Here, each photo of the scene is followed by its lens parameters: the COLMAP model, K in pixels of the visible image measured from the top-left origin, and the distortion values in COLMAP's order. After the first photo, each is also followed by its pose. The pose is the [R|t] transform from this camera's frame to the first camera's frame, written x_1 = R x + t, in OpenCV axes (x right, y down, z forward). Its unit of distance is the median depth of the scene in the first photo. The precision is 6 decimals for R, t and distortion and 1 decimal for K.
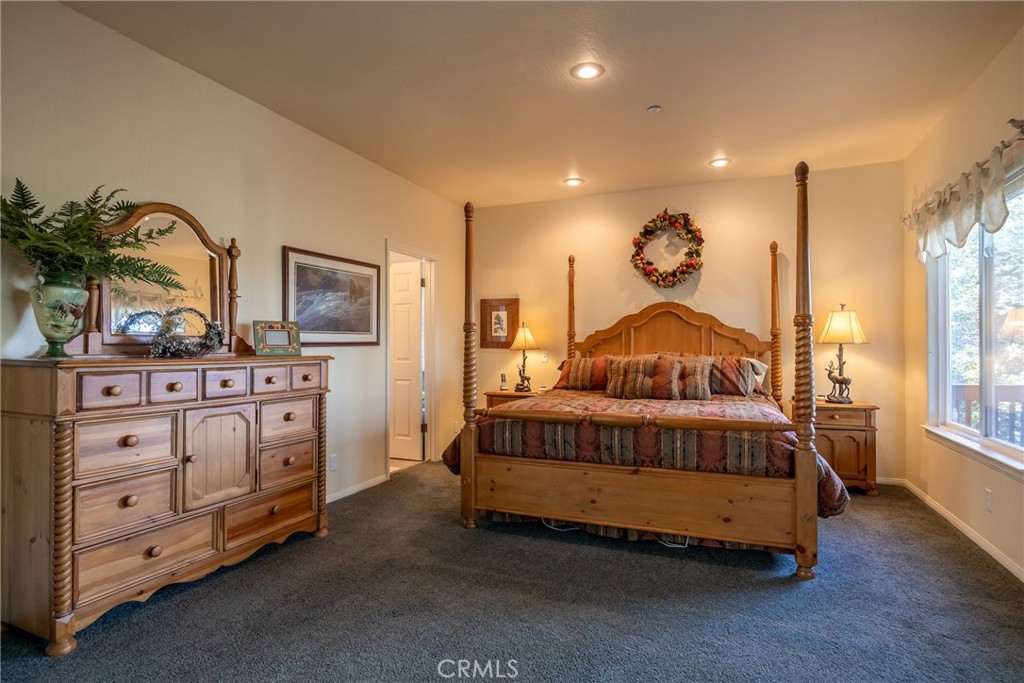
lens RADIAL K [[549.7, 0, 513.1], [0, 549.7, 342.2], [0, 0, 1]] dist [-0.001699, -0.001457]
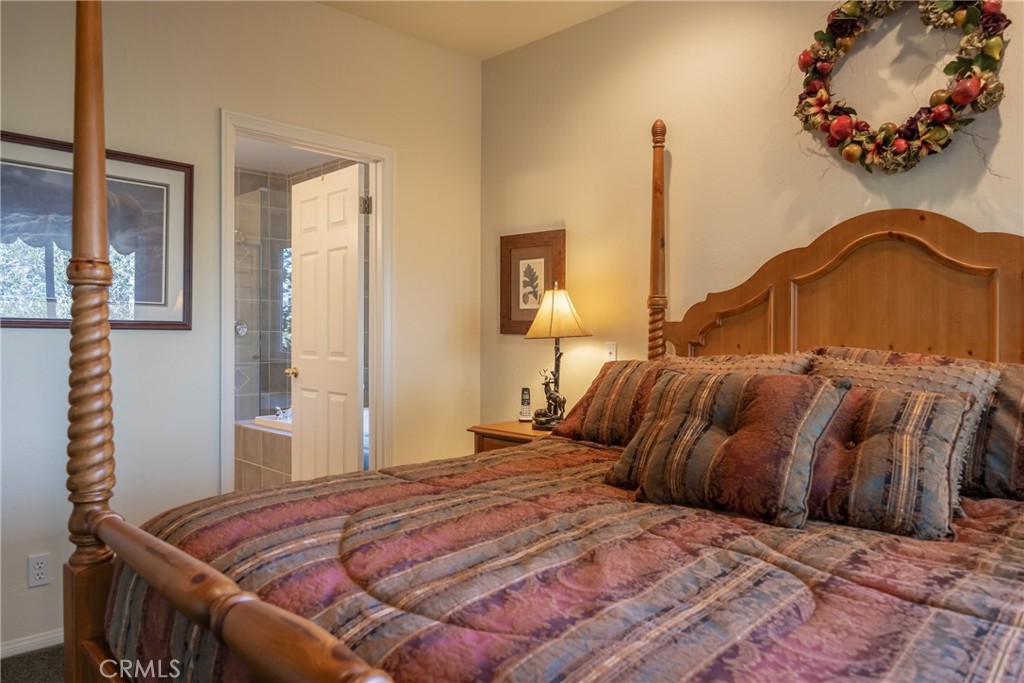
lens RADIAL K [[707.6, 0, 510.0], [0, 707.6, 342.6], [0, 0, 1]] dist [-0.009599, 0.001604]
pose [[0.919539, 0.008498, -0.392907, 0.229321], [0.001285, 0.999696, 0.024629, 0.002811], [0.392996, -0.023153, 0.919248, 0.461777]]
